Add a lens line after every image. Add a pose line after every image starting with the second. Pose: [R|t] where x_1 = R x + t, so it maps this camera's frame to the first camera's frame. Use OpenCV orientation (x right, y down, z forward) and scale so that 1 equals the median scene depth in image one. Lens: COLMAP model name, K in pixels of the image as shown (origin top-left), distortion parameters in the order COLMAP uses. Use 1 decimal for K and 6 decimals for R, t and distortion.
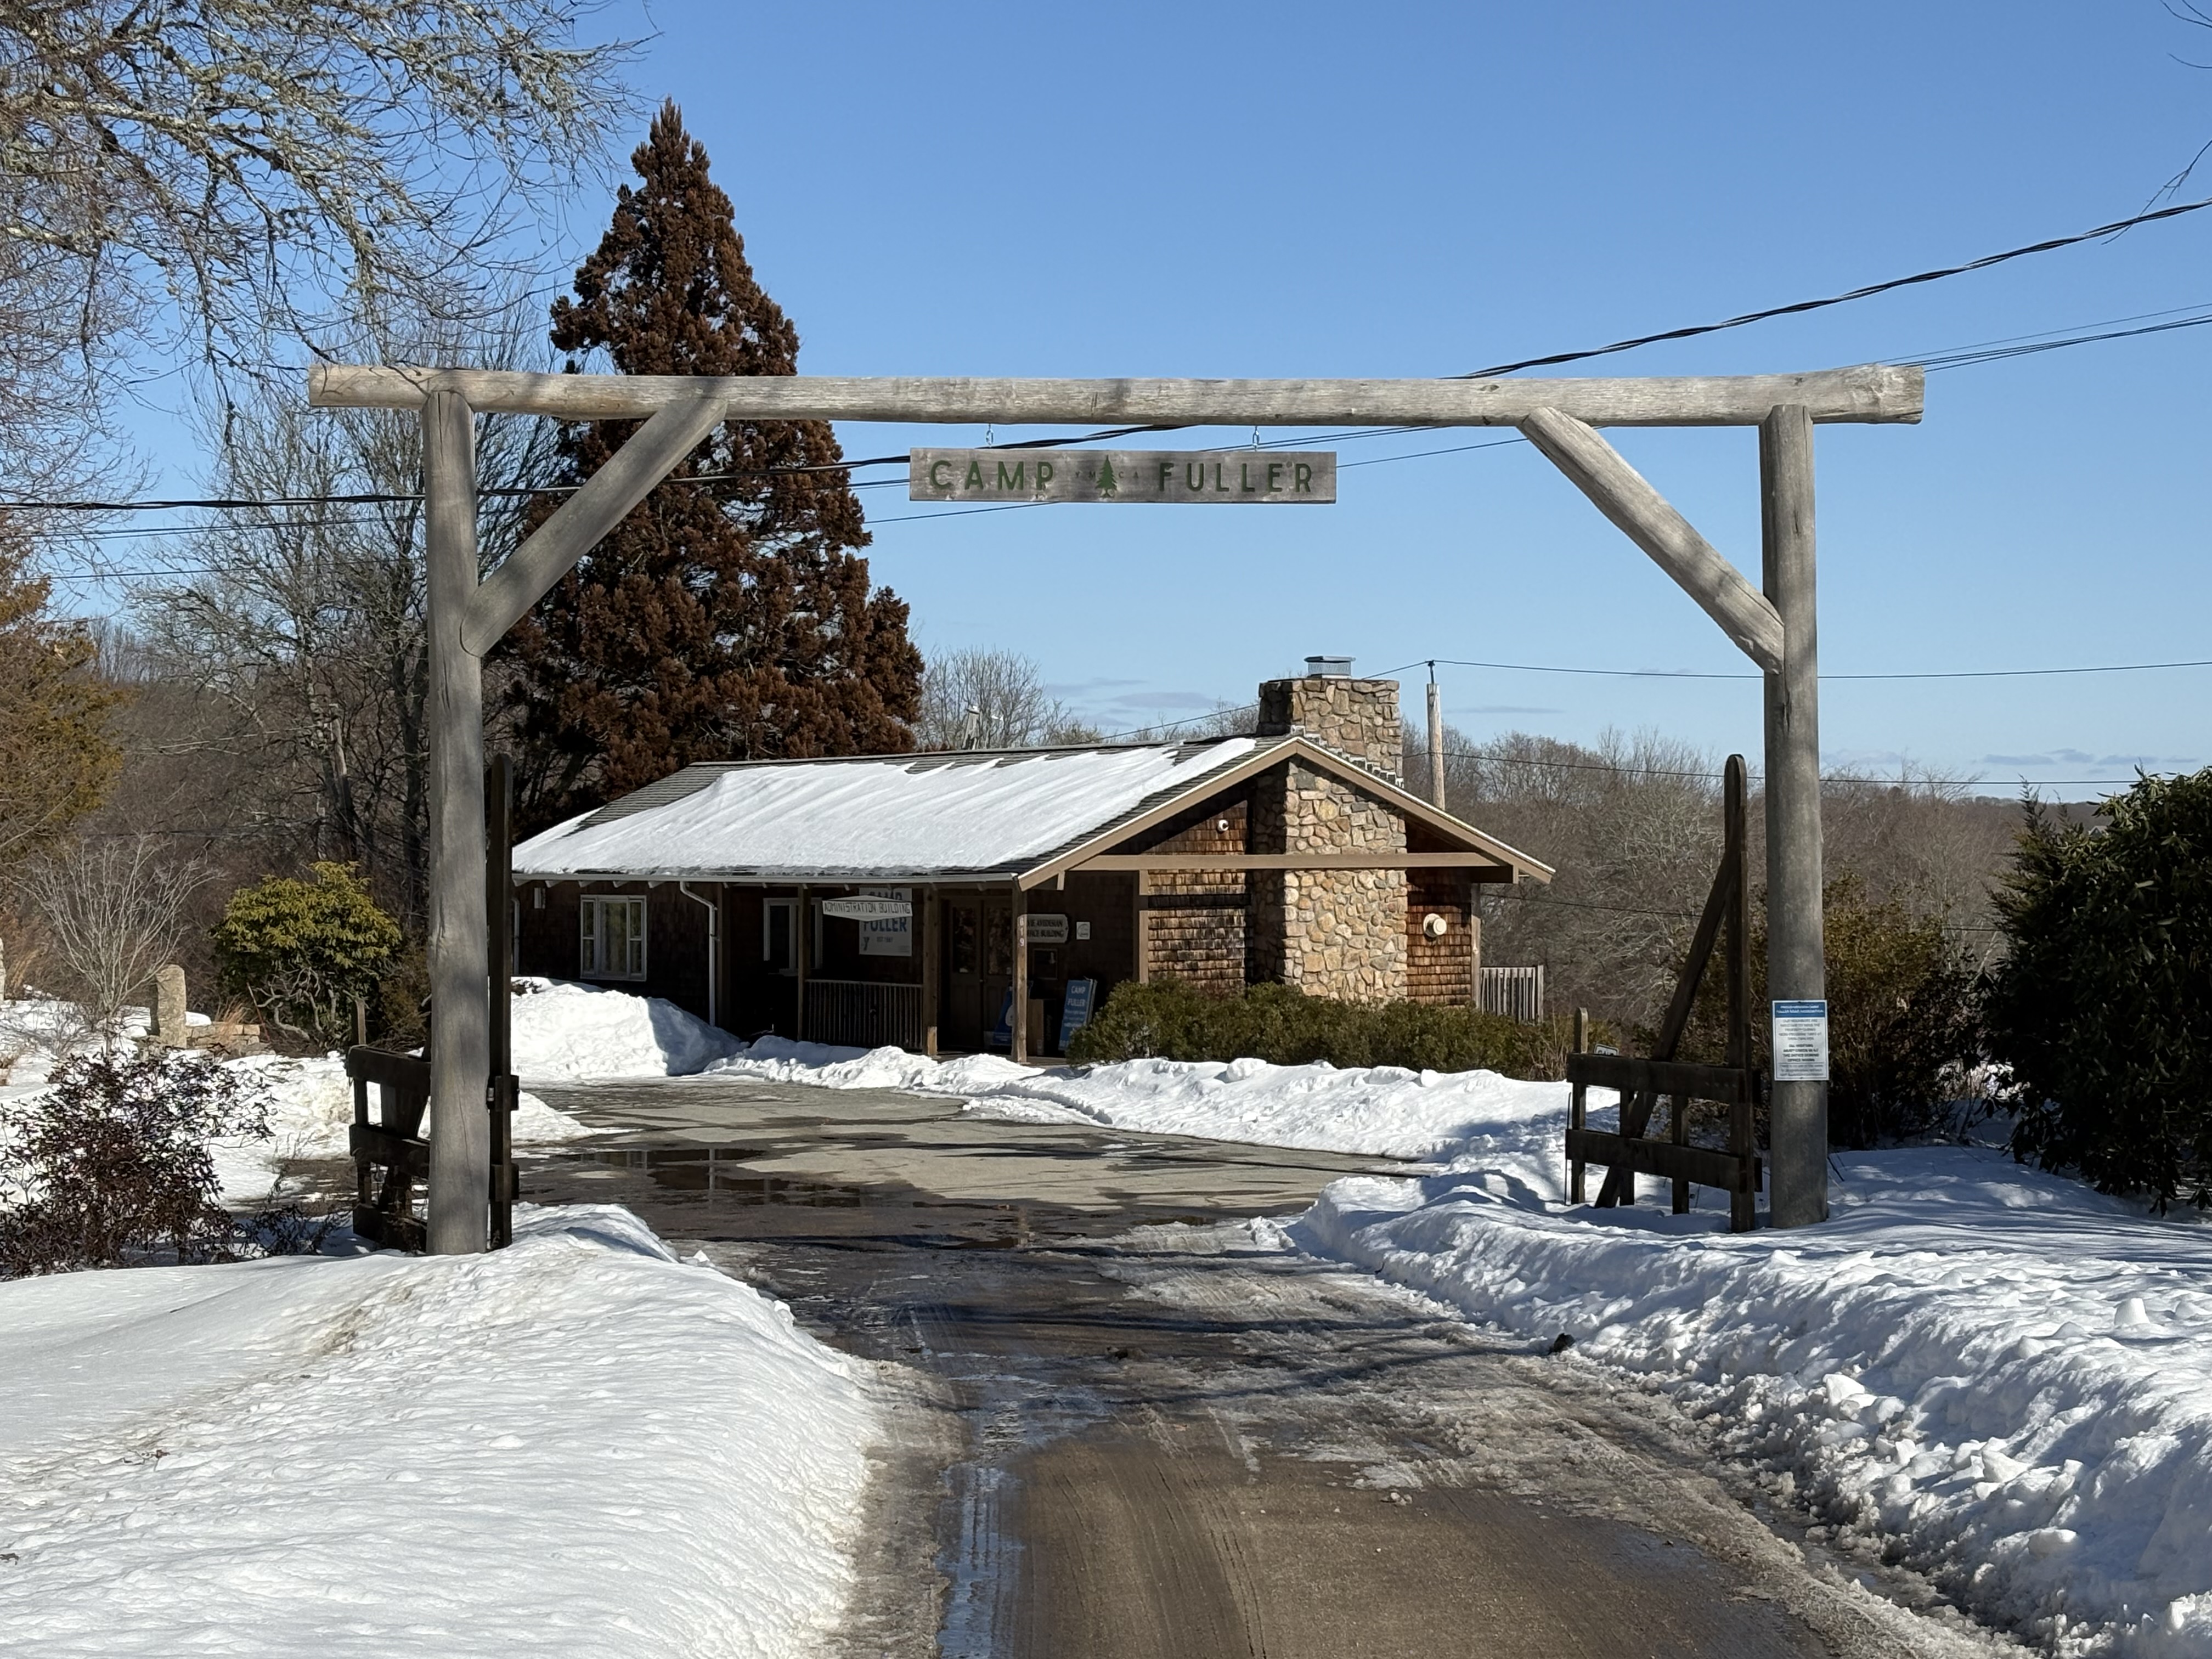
lens RADIAL K [[3923.0, 0, 1103.4], [0, 3923.0, 825.8], [0, 0, 1]] dist [0.230596, 0.000000]
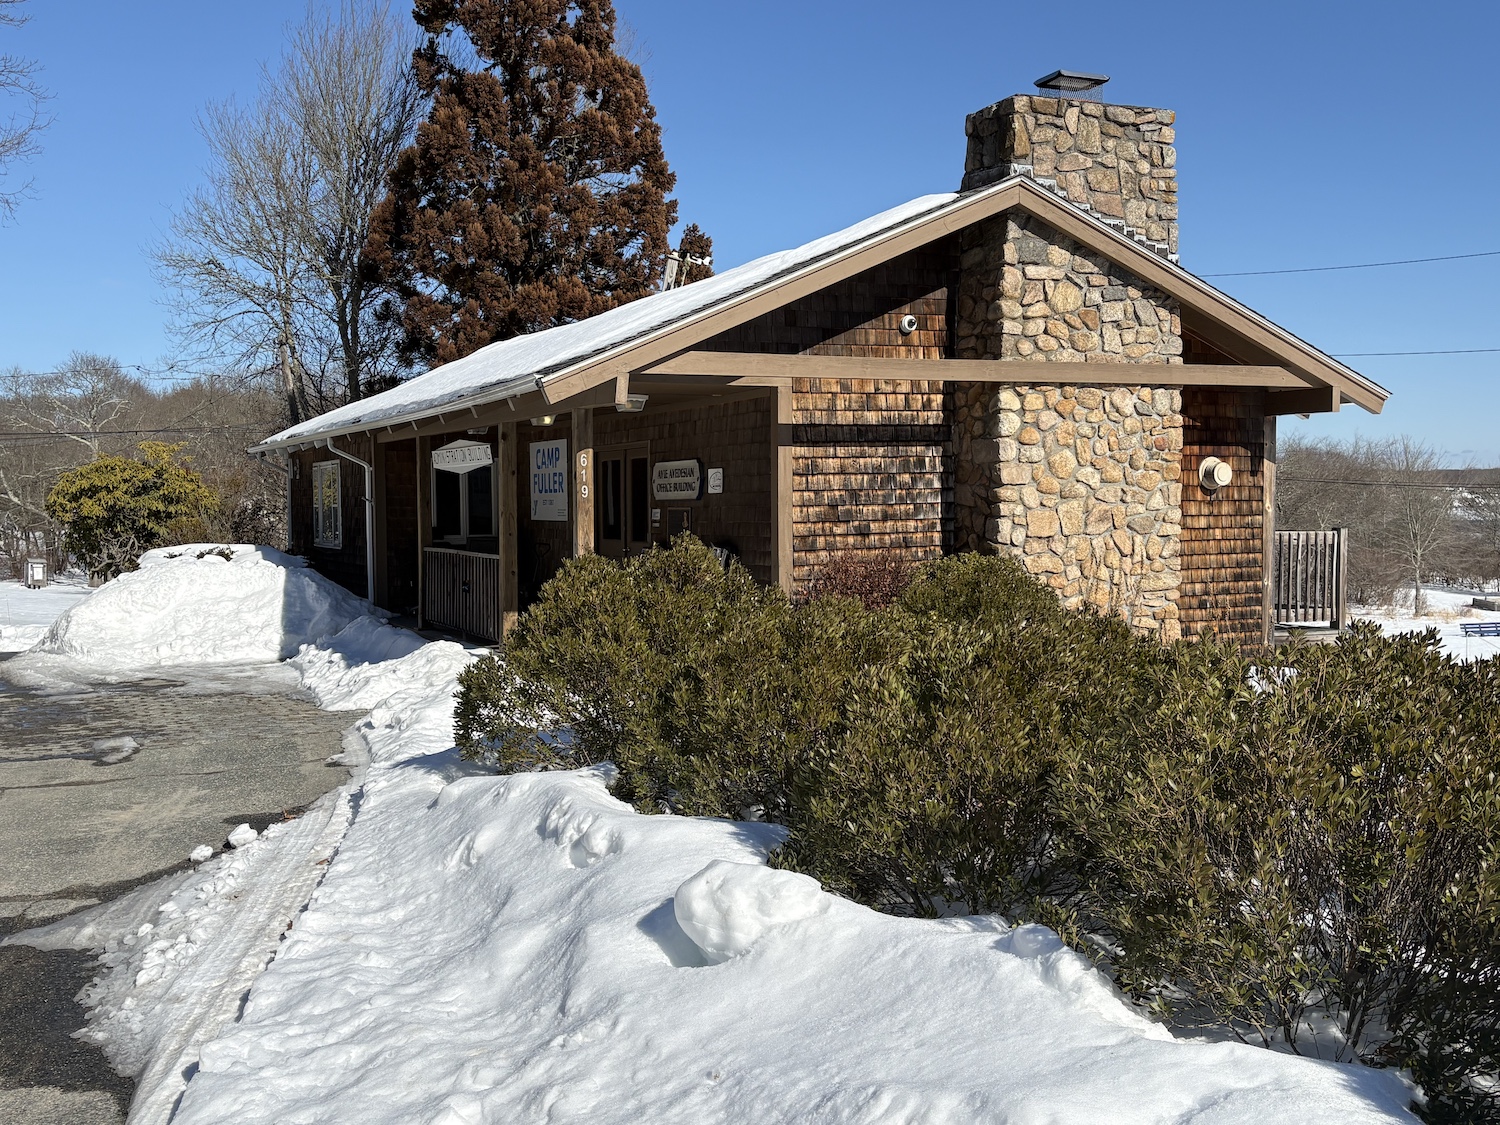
lens RADIAL K [[1527.7, 0, 743.1], [0, 1527.7, 575.4], [0, 0, 1]] dist [0.078368, 0.000000]
pose [[0.989422, 0.001332, -0.145059, 0.040595], [0.007314, 0.998228, 0.059052, 0.027690], [0.144881, -0.059488, 0.987659, 0.728216]]
